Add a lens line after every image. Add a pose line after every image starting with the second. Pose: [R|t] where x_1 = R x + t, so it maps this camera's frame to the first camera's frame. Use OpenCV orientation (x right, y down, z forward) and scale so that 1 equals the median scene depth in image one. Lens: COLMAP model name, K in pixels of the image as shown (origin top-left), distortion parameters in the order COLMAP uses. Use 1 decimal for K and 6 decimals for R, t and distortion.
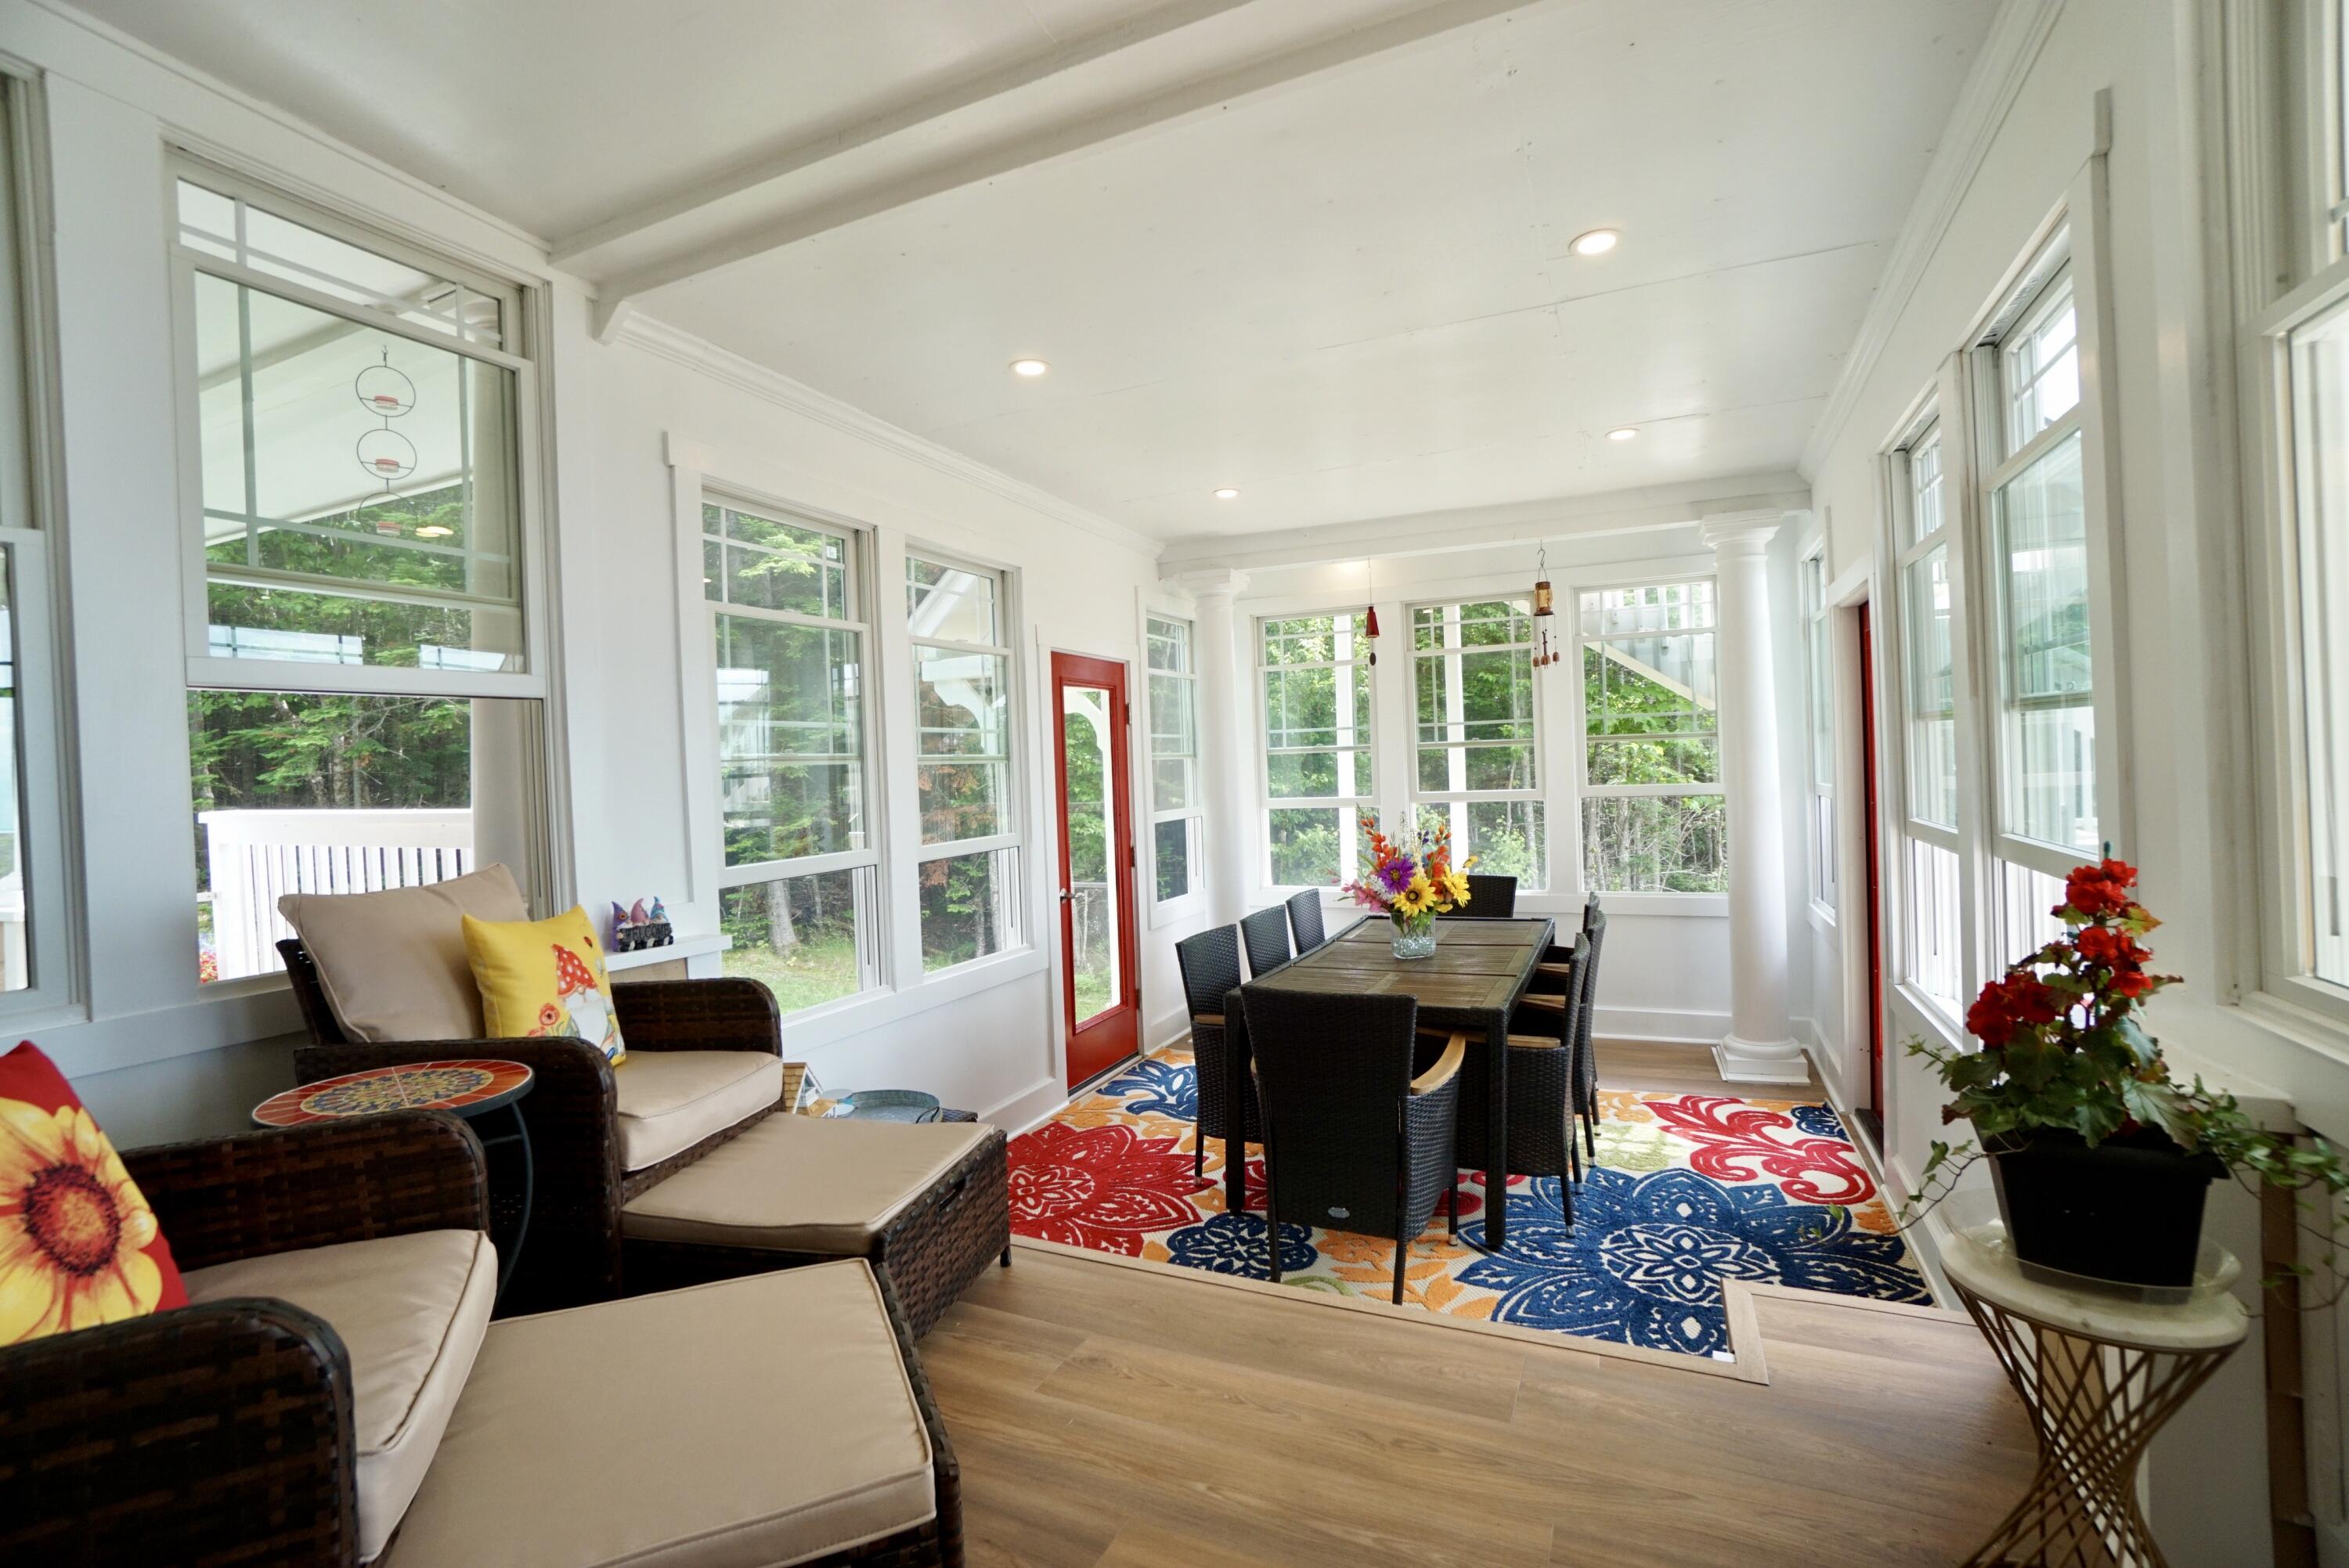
lens RADIAL K [[1037.1, 0, 1178.5], [0, 1037.1, 779.4], [0, 0, 1]] dist [-0.011833, 0.001553]
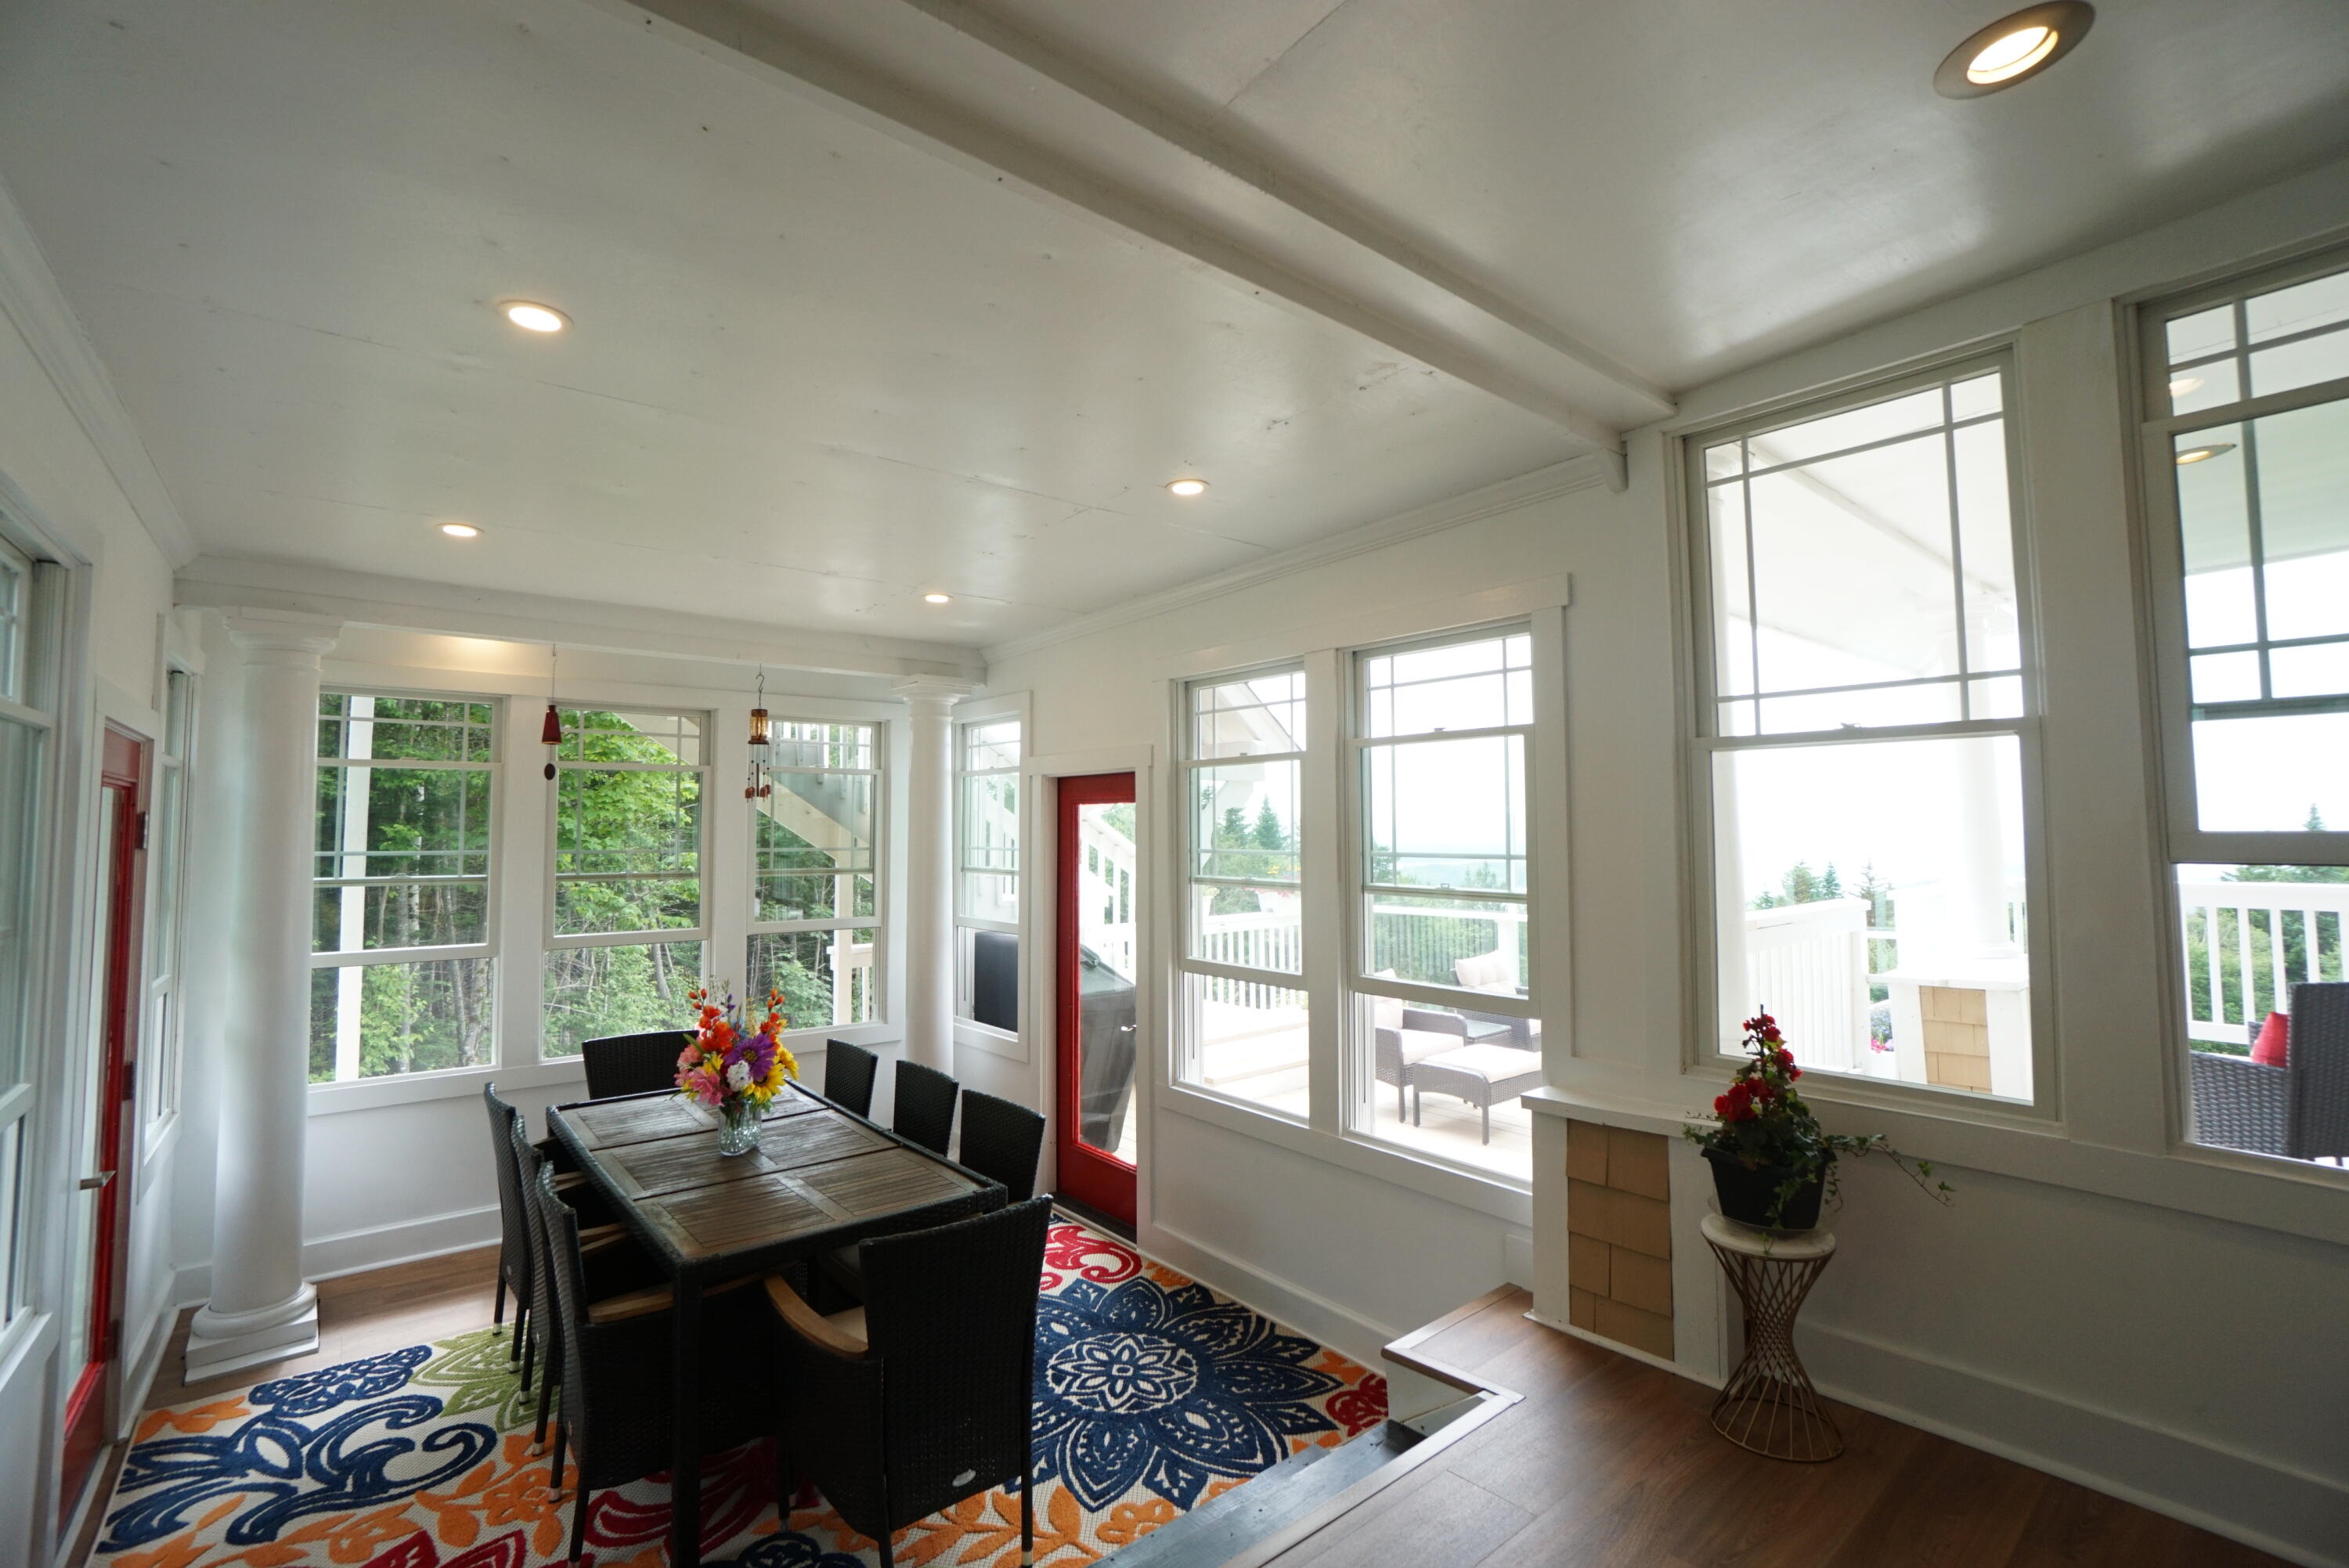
lens RADIAL K [[1037.1, 0, 1175.1], [0, 1037.1, 777.1], [0, 0, 1]] dist [-0.011833, 0.001553]
pose [[0.451791, 0.086964, 0.887875, -0.471871], [-0.000793, 0.995276, -0.097080, -0.058034], [-0.892124, 0.043156, 0.449725, 0.366324]]
